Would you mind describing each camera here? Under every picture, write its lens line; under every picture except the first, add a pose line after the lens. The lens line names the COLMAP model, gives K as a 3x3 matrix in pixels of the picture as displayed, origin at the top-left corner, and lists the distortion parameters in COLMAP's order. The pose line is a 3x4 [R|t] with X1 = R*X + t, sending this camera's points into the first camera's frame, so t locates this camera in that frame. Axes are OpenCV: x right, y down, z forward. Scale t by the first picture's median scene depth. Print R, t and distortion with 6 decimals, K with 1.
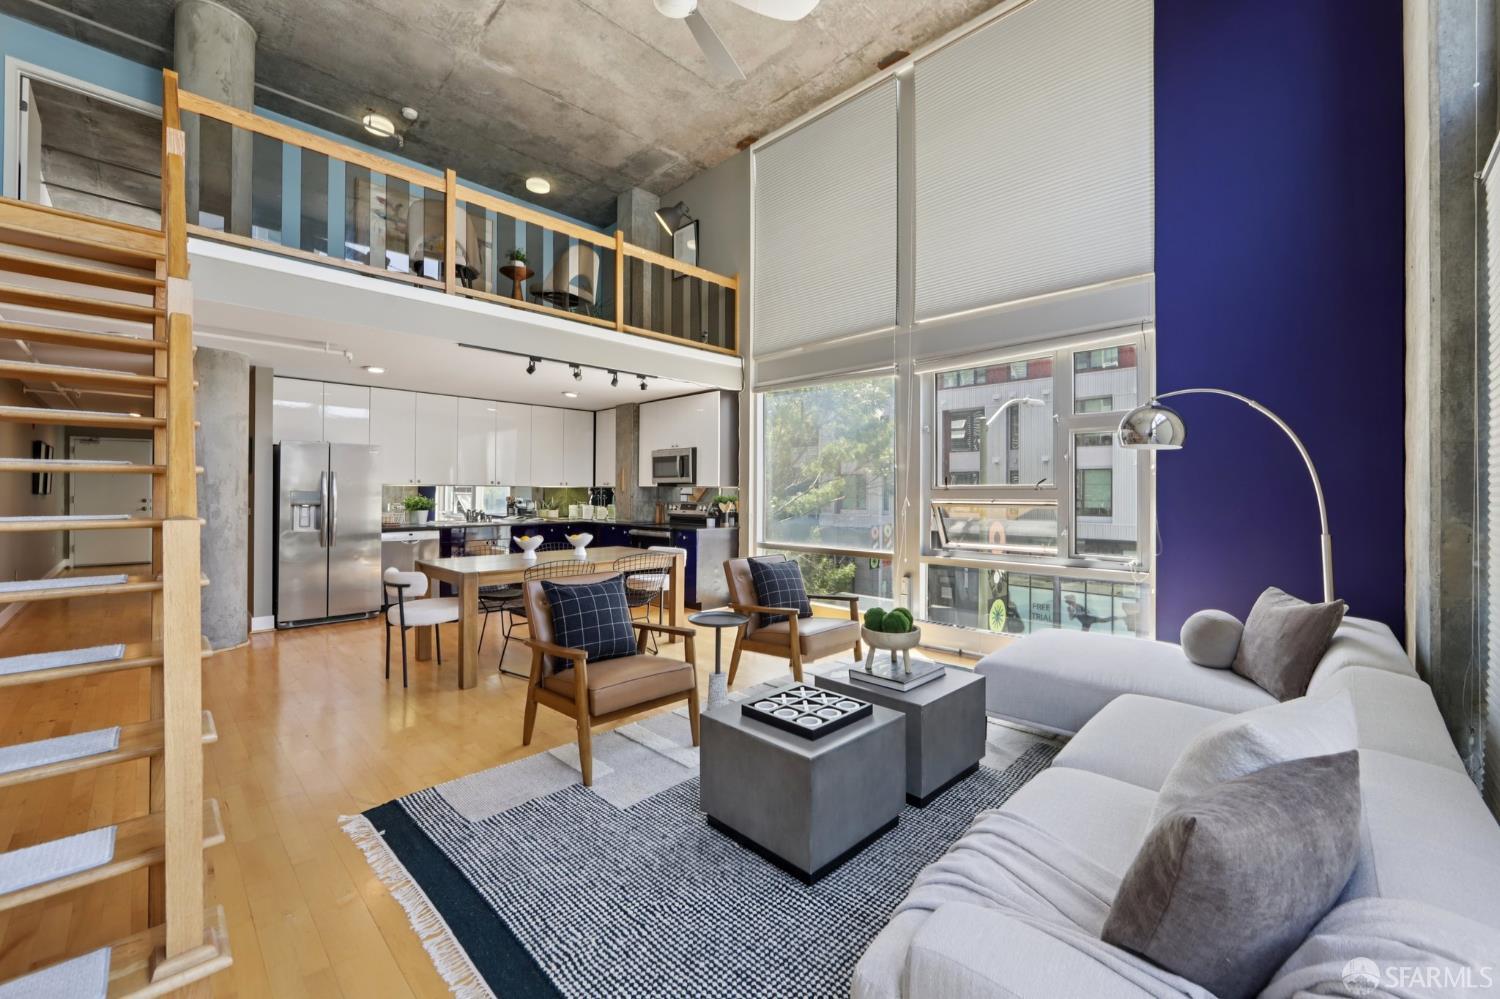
lens RADIAL K [[600.3, 0, 747.8], [0, 600.3, 497.0], [0, 0, 1]] dist [-0.005526, -0.000369]
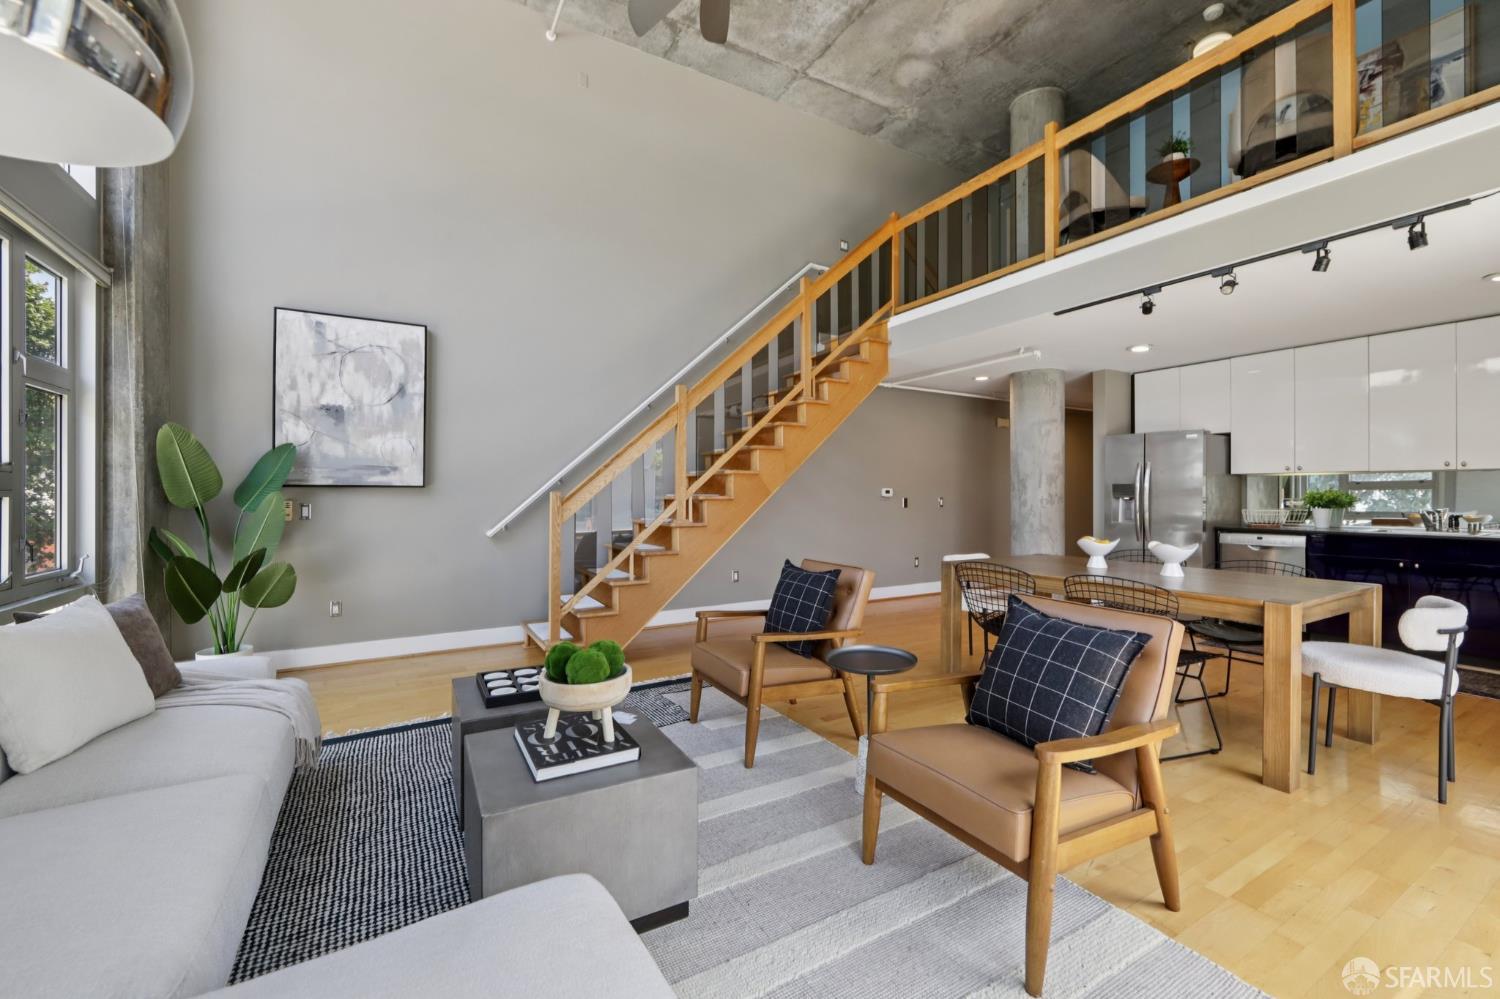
lens RADIAL K [[618.8, 0, 754.7], [0, 618.8, 485.2], [0, 0, 1]] dist [-0.001783, -0.000206]
pose [[-0.259203, -0.012619, -0.965740, 0.449833], [0.000603, 0.999912, -0.013227, 0.007411], [0.965823, -0.004011, -0.259173, 0.712875]]
